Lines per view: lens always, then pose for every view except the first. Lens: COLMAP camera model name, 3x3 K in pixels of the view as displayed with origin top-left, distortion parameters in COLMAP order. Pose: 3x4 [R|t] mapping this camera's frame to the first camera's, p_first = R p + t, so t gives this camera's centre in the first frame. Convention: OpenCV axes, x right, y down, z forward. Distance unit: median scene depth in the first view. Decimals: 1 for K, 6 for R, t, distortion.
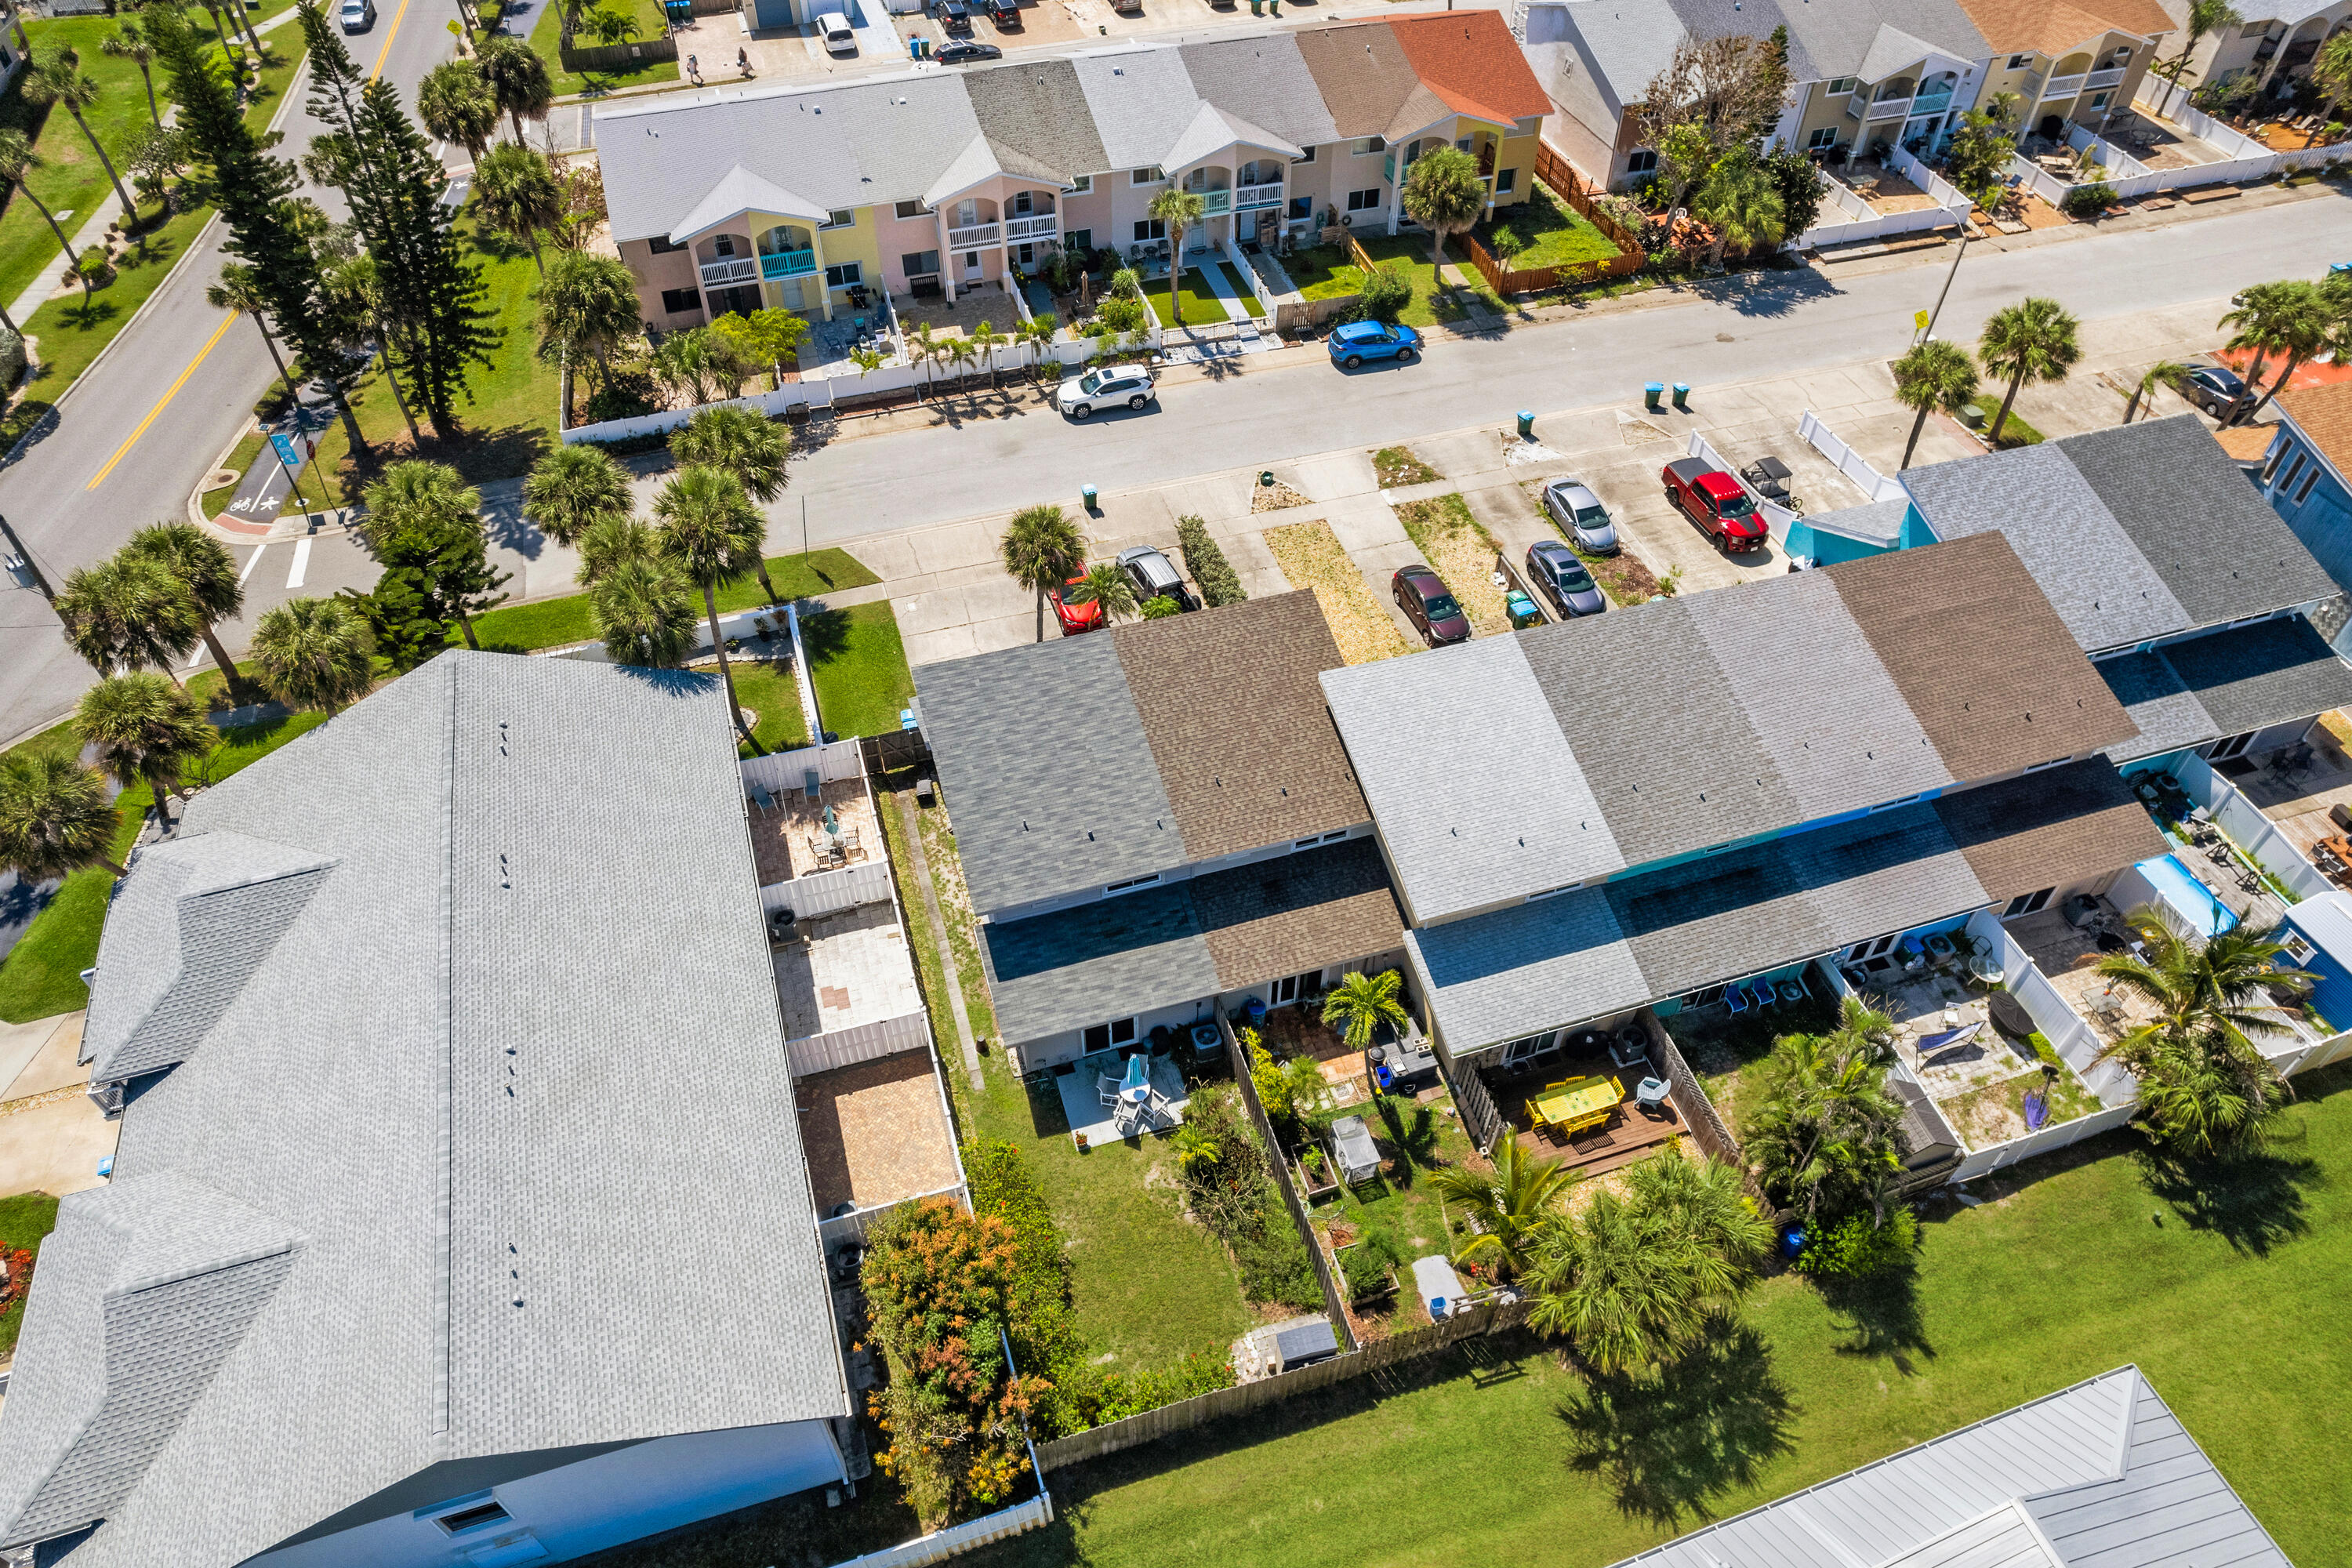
lens RADIAL K [[1498.6, 0, 1194.3], [0, 1498.6, 788.1], [0, 0, 1]] dist [-0.049536, 0.046319]
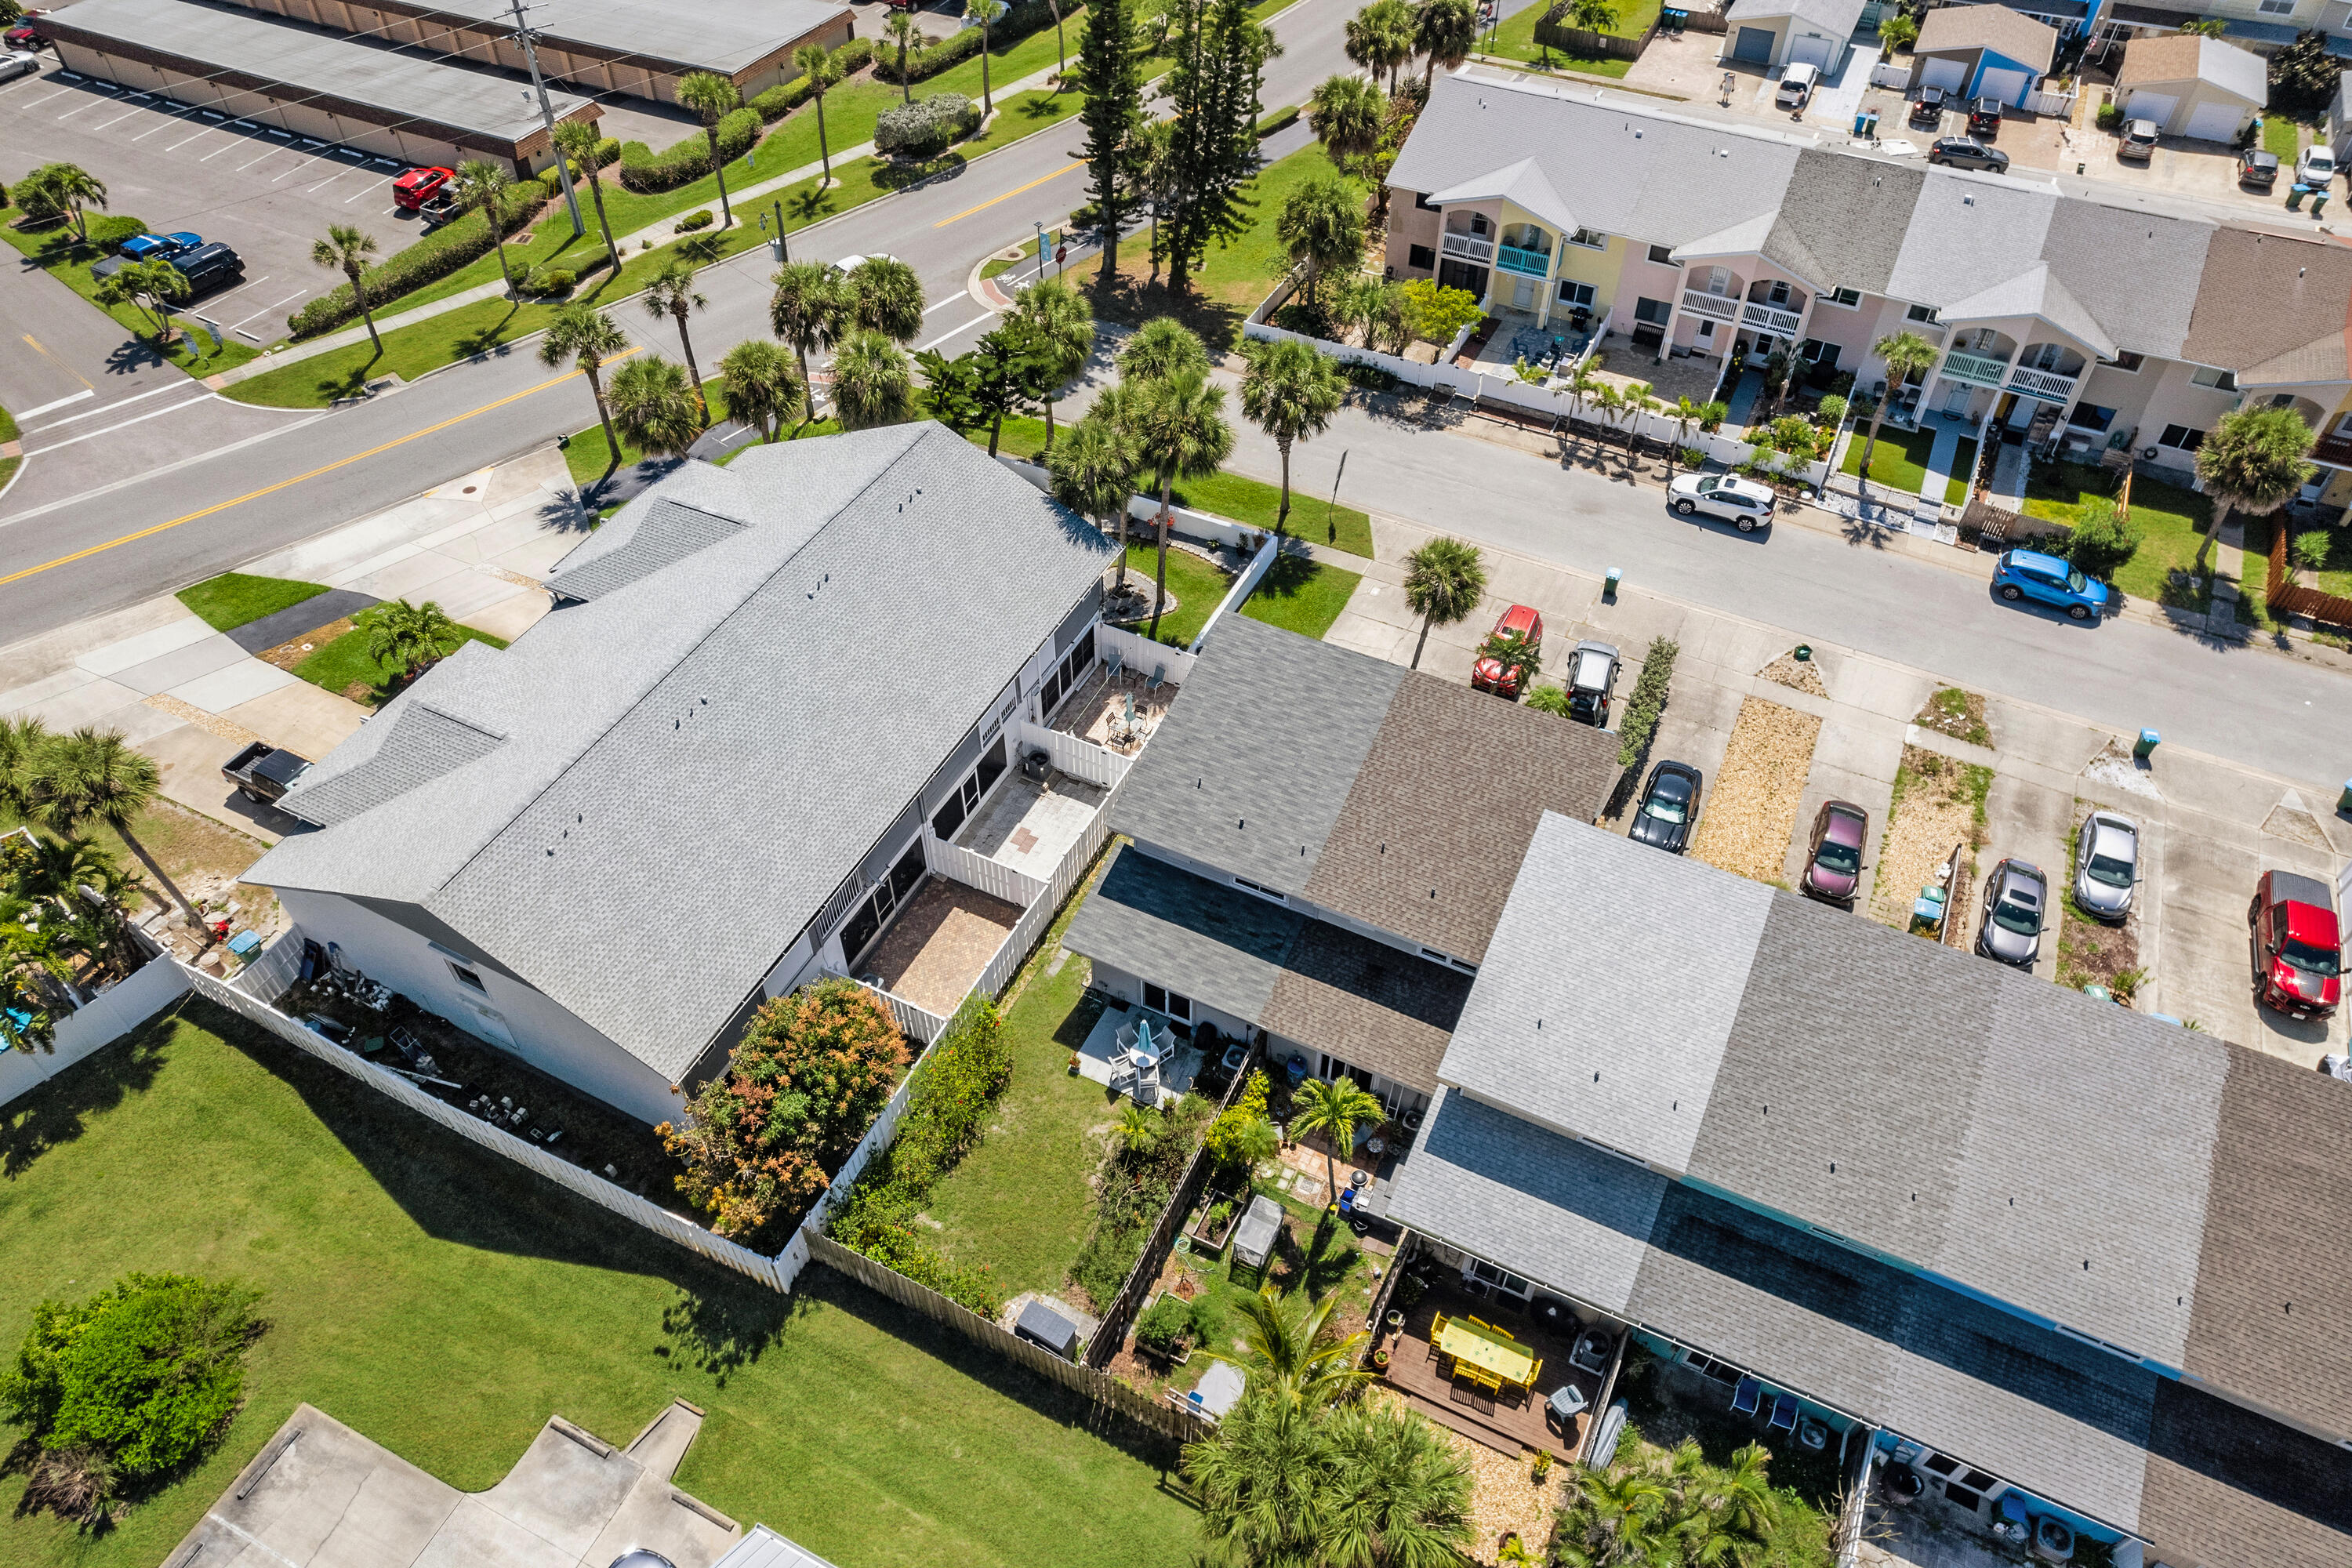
lens RADIAL K [[1498.6, 0, 1160.4], [0, 1498.6, 788.8], [0, 0, 1]] dist [-0.049536, 0.046319]
pose [[0.729838, 0.503621, -0.462280, 0.216903], [-0.505850, 0.852716, 0.130348, -0.057765], [0.459840, 0.138712, 0.877101, 0.049712]]
